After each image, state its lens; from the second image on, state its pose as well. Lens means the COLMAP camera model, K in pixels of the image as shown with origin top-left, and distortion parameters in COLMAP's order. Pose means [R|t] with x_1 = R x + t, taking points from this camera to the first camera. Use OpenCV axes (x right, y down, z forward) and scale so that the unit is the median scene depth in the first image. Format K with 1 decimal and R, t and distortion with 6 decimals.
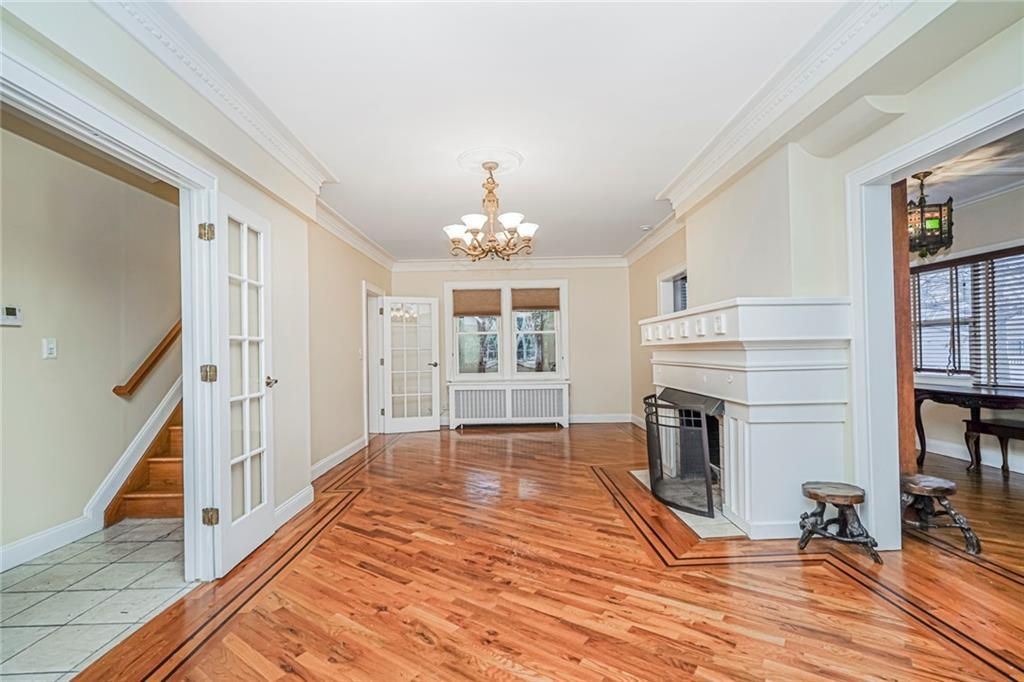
lens RADIAL K [[463.9, 0, 509.1], [0, 463.9, 346.0], [0, 0, 1]] dist [-0.009755, 0.006398]
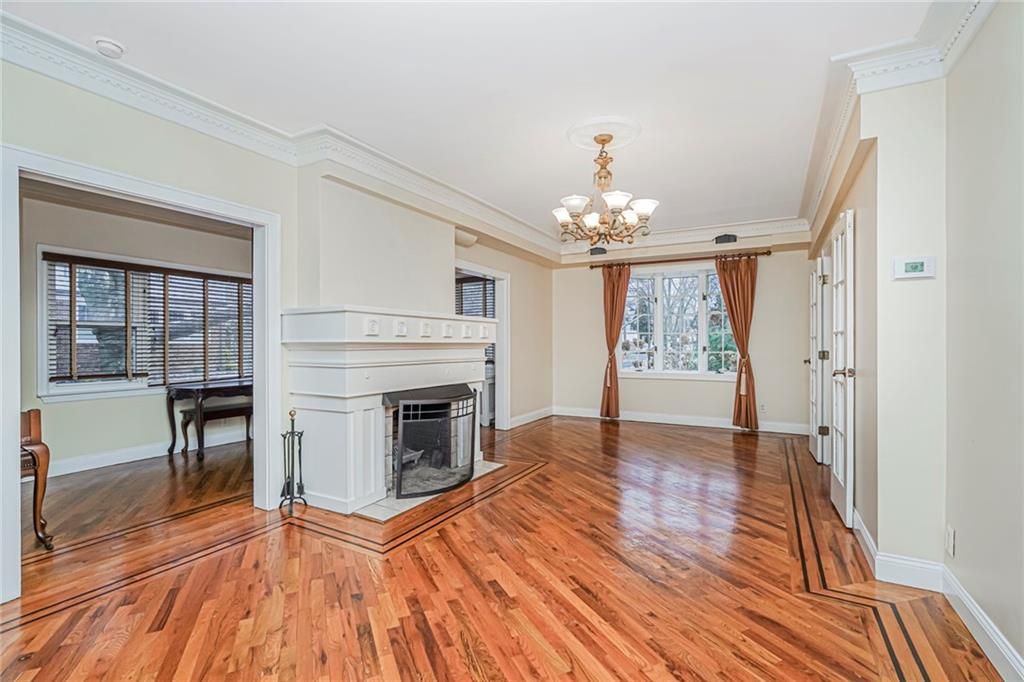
lens RADIAL K [[463.9, 0, 510.5], [0, 463.9, 344.8], [0, 0, 1]] dist [-0.009755, 0.006398]
pose [[-0.866190, 0.019173, 0.499347, -0.366906], [0.008640, 0.999689, -0.023398, 0.030637], [-0.499640, -0.015953, -0.866086, 2.115129]]
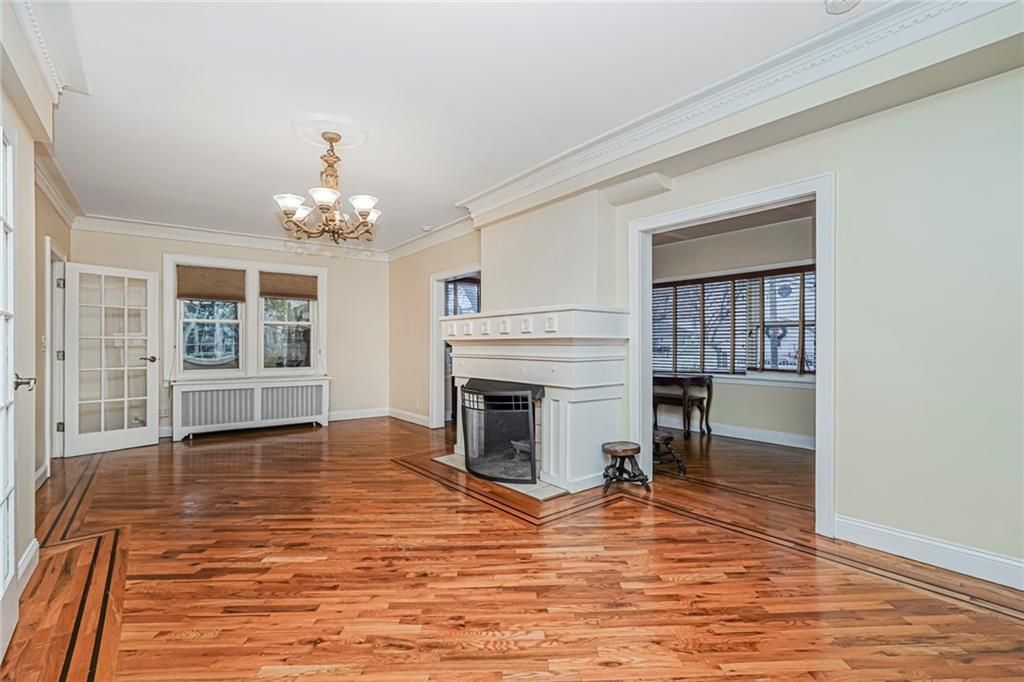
lens RADIAL K [[463.9, 0, 509.2], [0, 463.9, 345.0], [0, 0, 1]] dist [-0.009755, 0.006398]
pose [[0.796942, 0.016951, 0.603818, -0.340916], [-0.020812, 0.999783, -0.000598, 0.011161], [-0.603697, -0.012090, 0.797122, 0.076436]]
